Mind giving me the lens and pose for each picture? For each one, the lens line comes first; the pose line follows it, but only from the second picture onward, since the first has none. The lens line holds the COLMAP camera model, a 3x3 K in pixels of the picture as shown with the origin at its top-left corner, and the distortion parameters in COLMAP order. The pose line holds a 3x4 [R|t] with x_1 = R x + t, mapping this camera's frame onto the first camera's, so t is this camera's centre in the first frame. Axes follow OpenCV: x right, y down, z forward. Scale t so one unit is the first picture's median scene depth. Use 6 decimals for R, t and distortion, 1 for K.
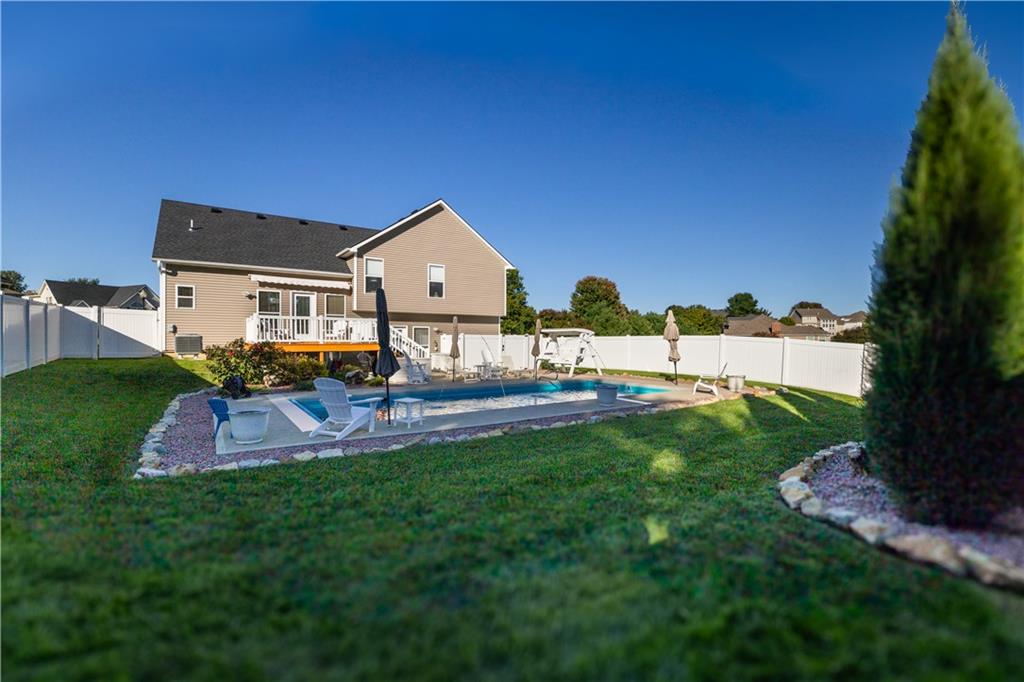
lens RADIAL K [[447.8, 0, 511.7], [0, 447.8, 337.4], [0, 0, 1]] dist [0.001252, 0.000317]
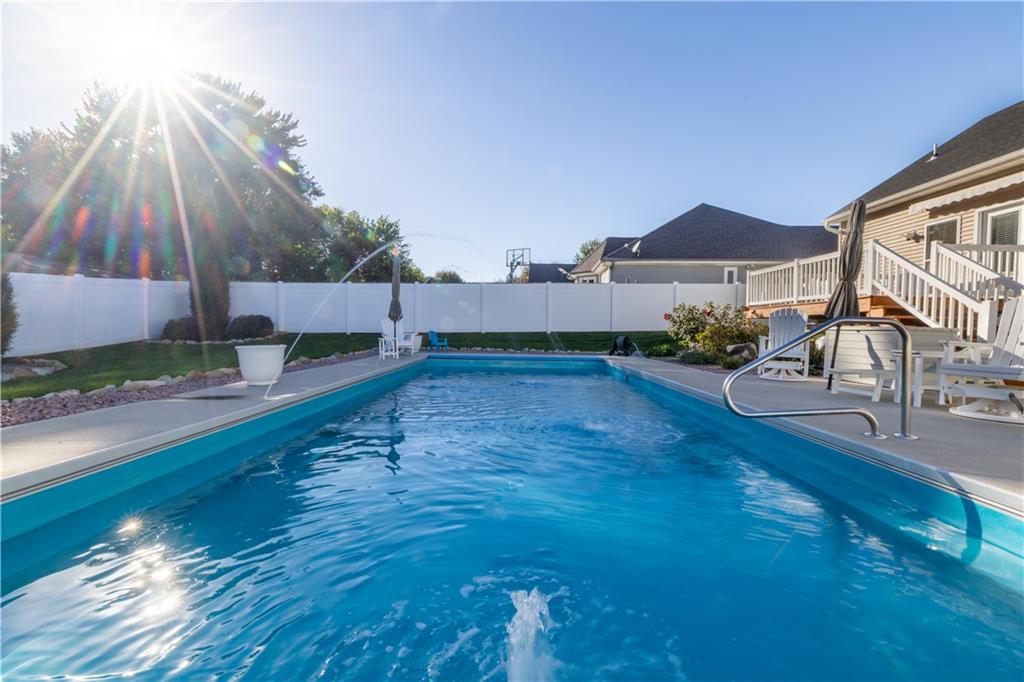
lens RADIAL K [[447.8, 0, 510.3], [0, 447.8, 335.9], [0, 0, 1]] dist [0.001252, 0.000317]
pose [[-0.574748, 0.007080, -0.818300, 0.272999], [-0.002243, 0.999945, 0.010227, 0.042897], [0.818327, 0.007714, -0.574701, 0.831673]]
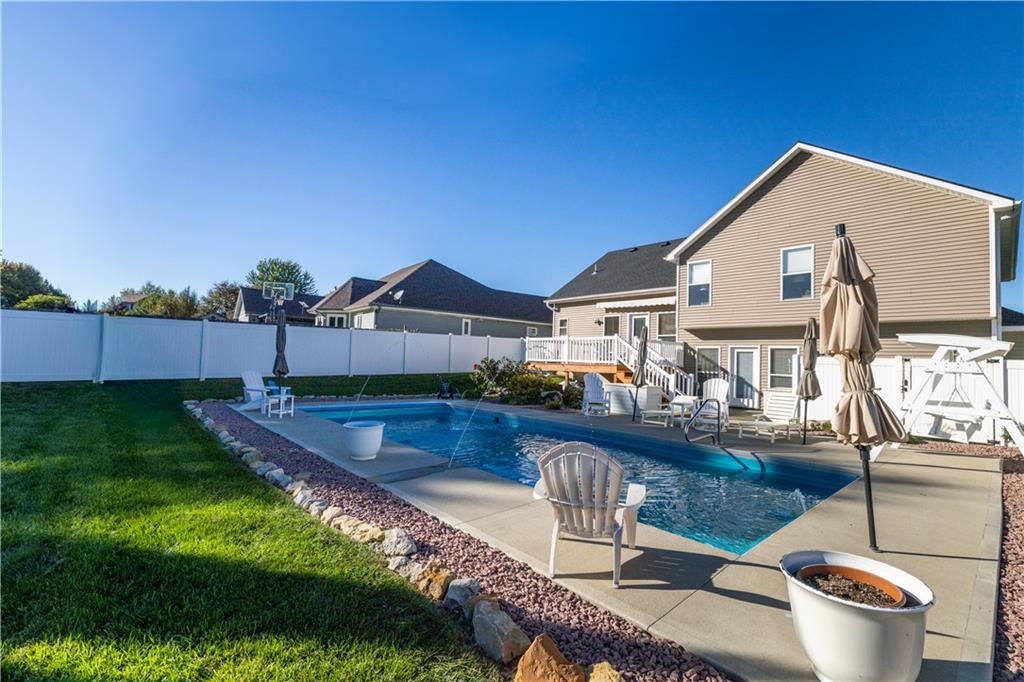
lens RADIAL K [[447.8, 0, 509.5], [0, 447.8, 348.3], [0, 0, 1]] dist [0.001252, 0.000317]
pose [[0.115050, -0.021446, -0.993128, 0.466687], [-0.020413, 0.999505, -0.023949, 0.004002], [0.993150, 0.023028, 0.114556, 0.606397]]
